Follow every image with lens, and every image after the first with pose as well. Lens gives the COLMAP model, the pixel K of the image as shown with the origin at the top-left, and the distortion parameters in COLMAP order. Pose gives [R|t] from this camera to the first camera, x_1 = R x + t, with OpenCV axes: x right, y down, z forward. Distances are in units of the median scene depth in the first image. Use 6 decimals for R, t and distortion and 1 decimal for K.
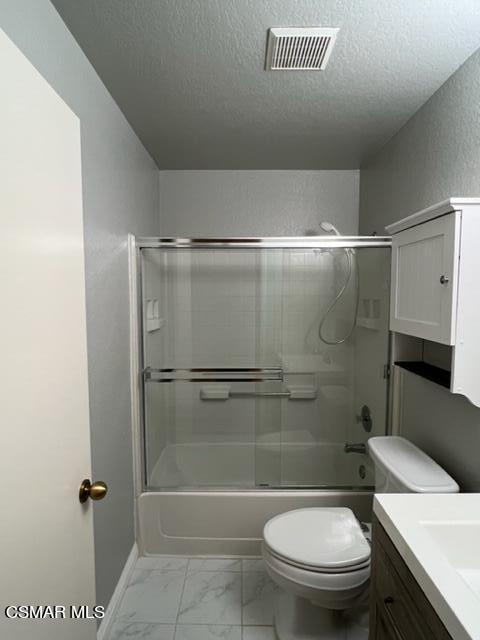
lens RADIAL K [[341.9, 0, 235.5], [0, 341.9, 317.9], [0, 0, 1]] dist [0.005939, 0.001204]
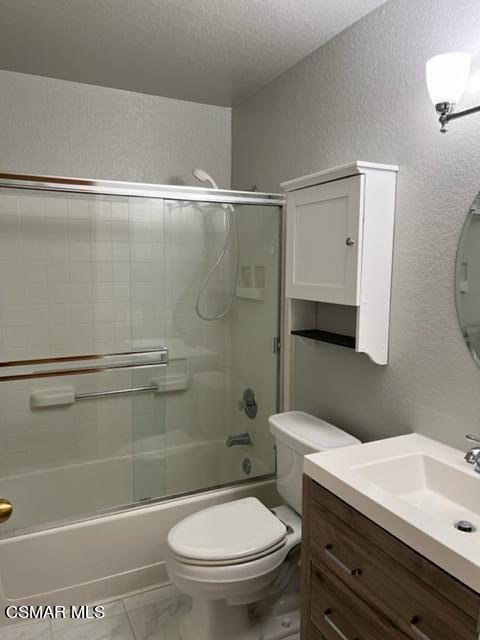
lens RADIAL K [[482.4, 0, 242.5], [0, 482.4, 319.3], [0, 0, 1]] dist [0.068755, -0.075143]
pose [[0.889158, -0.042387, 0.455633, -0.187217], [0.024204, 0.998663, 0.045671, 0.024787], [-0.456959, -0.029580, 0.888996, -0.076421]]
